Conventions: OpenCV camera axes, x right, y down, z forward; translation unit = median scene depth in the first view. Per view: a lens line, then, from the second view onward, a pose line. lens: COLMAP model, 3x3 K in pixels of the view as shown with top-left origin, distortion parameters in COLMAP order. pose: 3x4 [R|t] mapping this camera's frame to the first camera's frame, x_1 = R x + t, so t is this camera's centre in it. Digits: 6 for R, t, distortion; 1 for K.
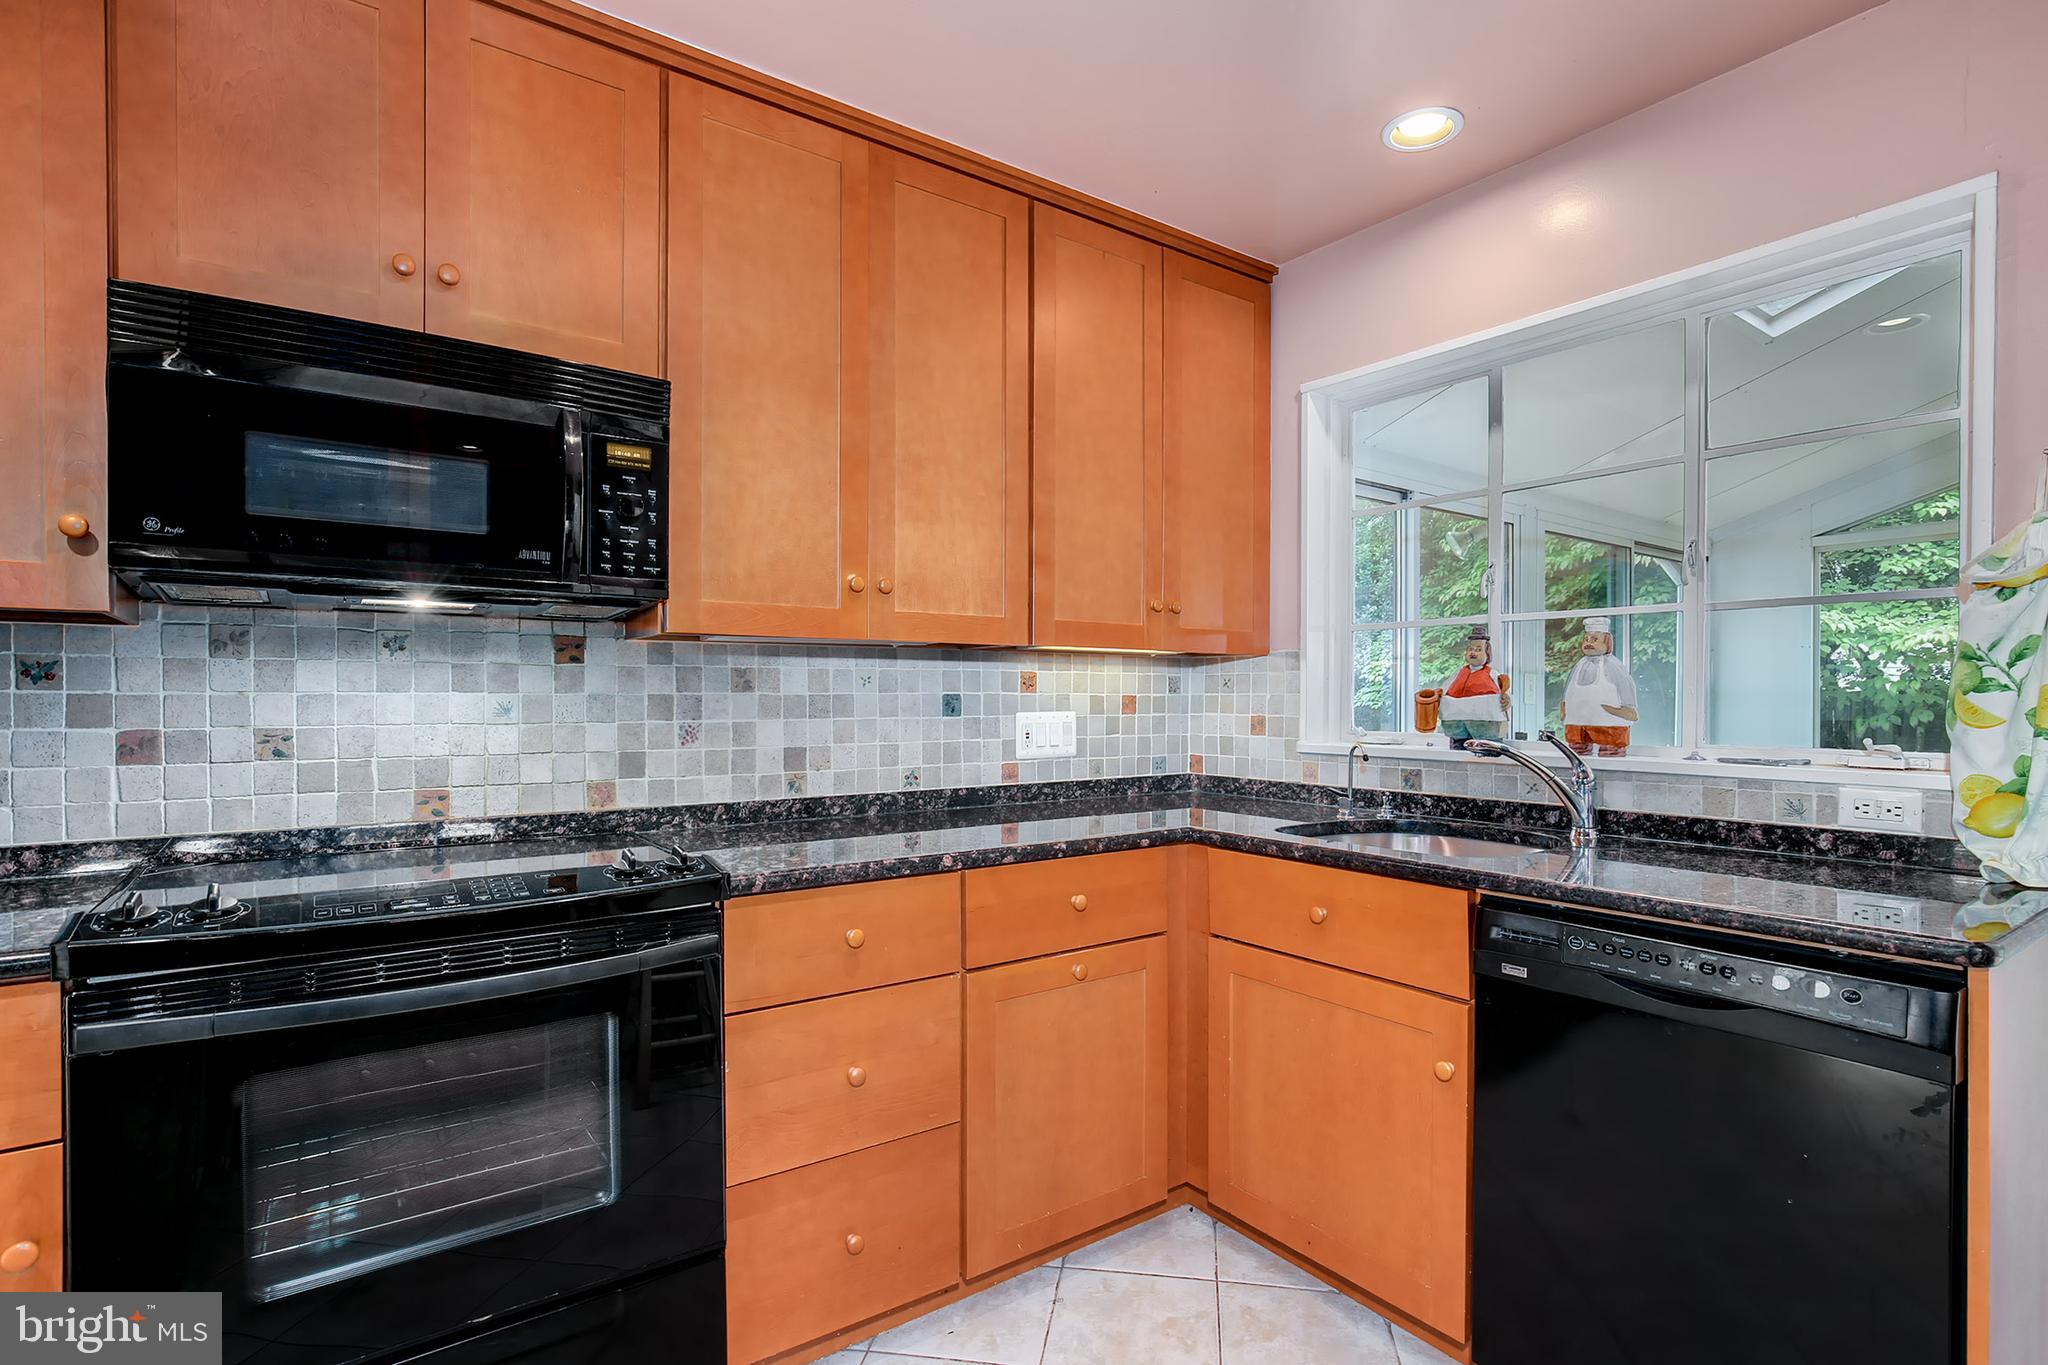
lens RADIAL K [[965.3, 0, 1020.7], [0, 965.3, 693.8], [0, 0, 1]] dist [-0.003358, -0.000450]
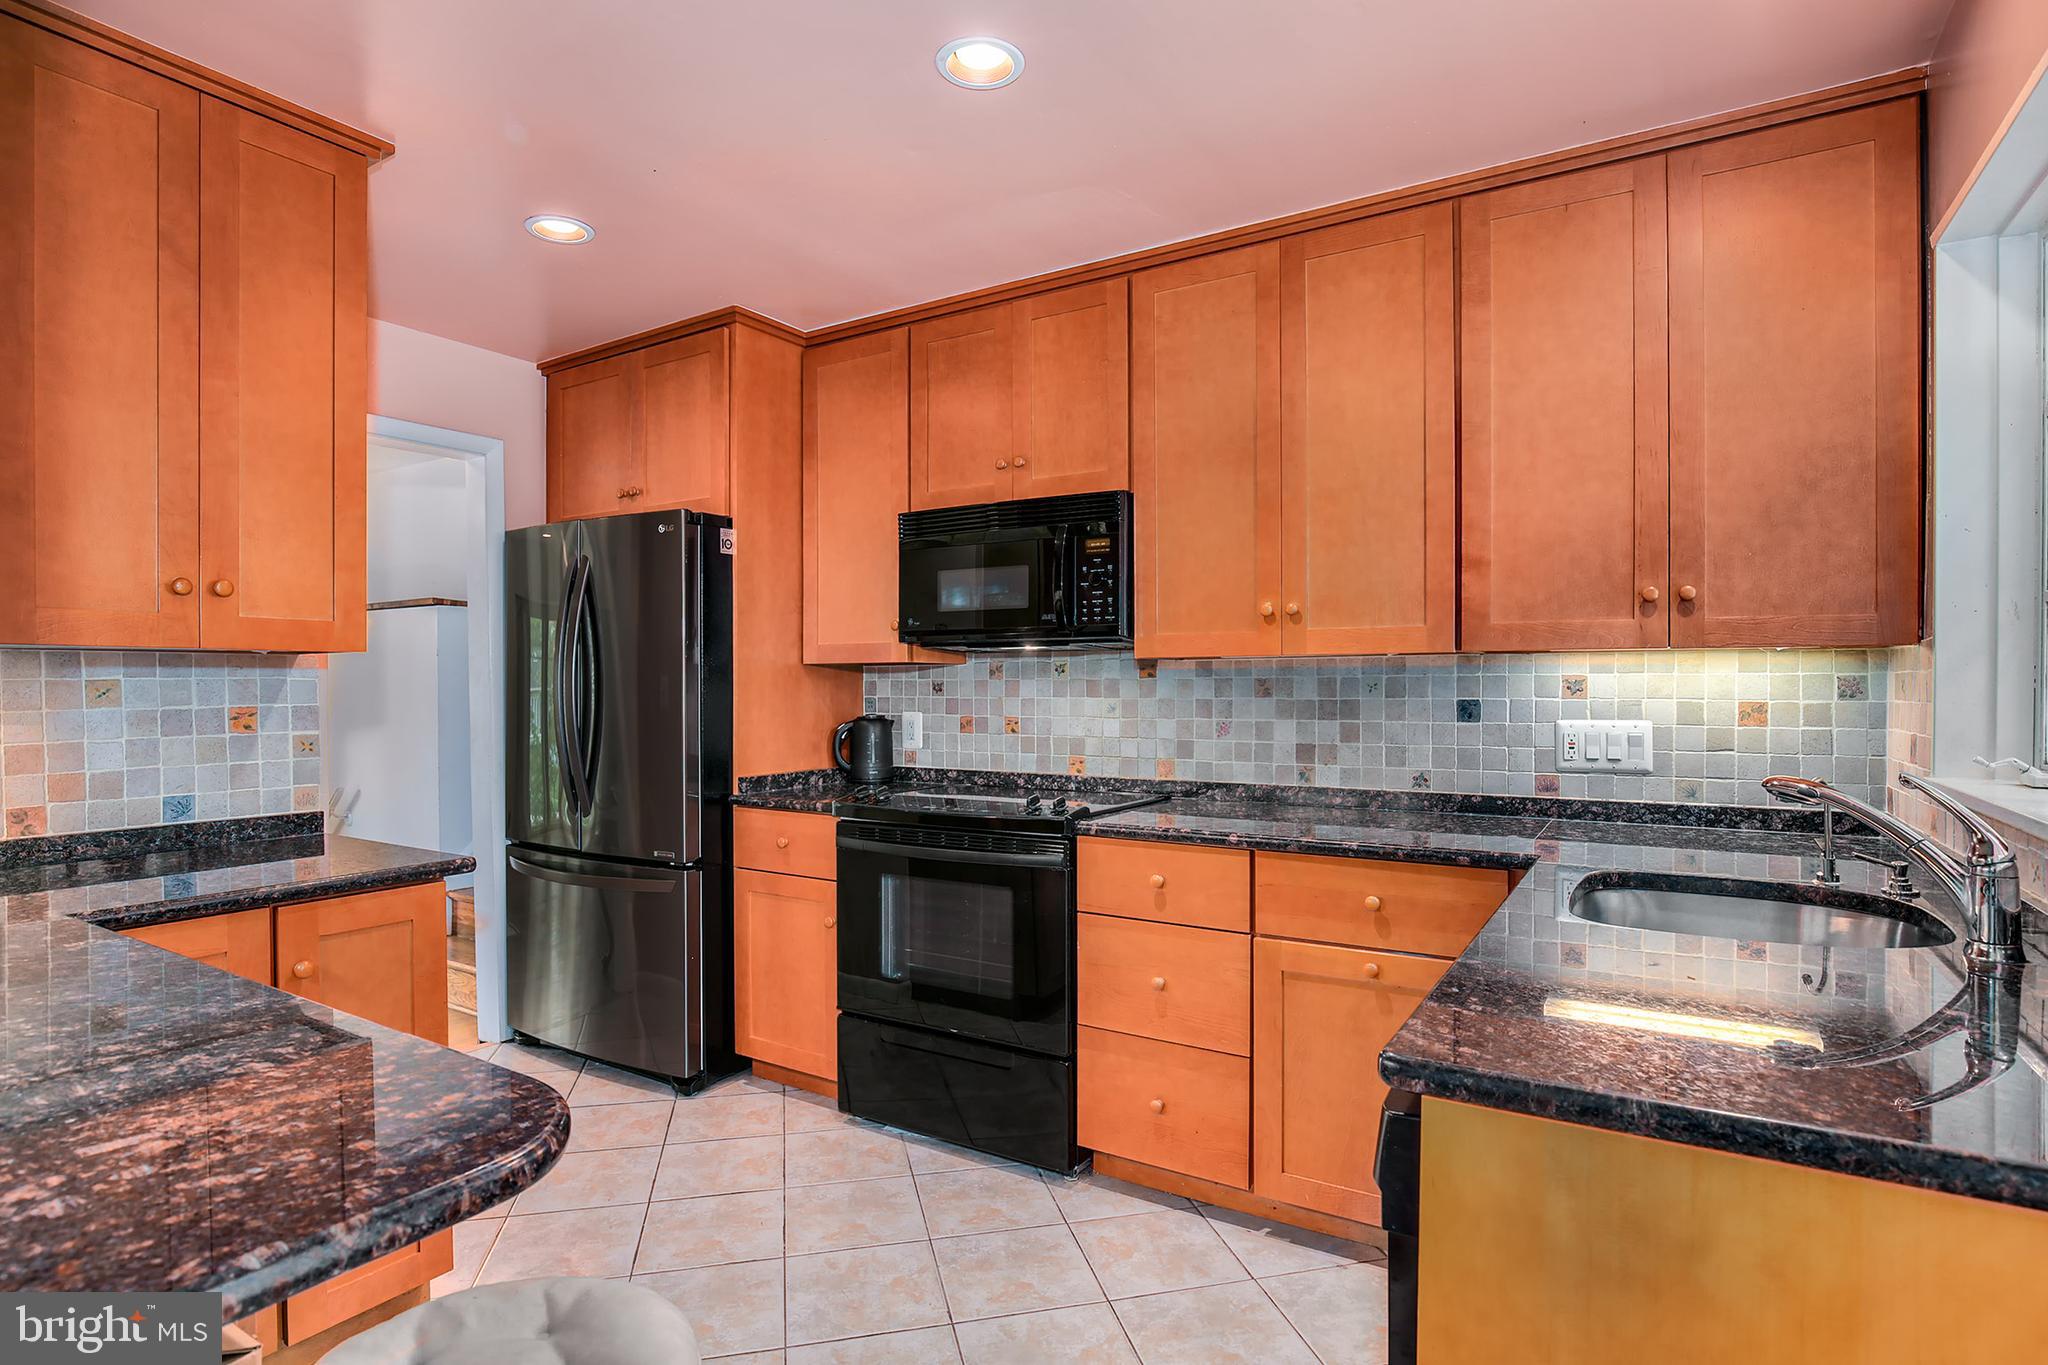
lens RADIAL K [[962.4, 0, 1032.4], [0, 962.4, 678.9], [0, 0, 1]] dist [-0.017533, -0.000165]
pose [[0.426399, -0.010814, -0.904471, 0.815739], [0.003387, 0.999941, -0.010358, -0.015907], [0.904529, 0.001354, 0.426410, 0.220022]]
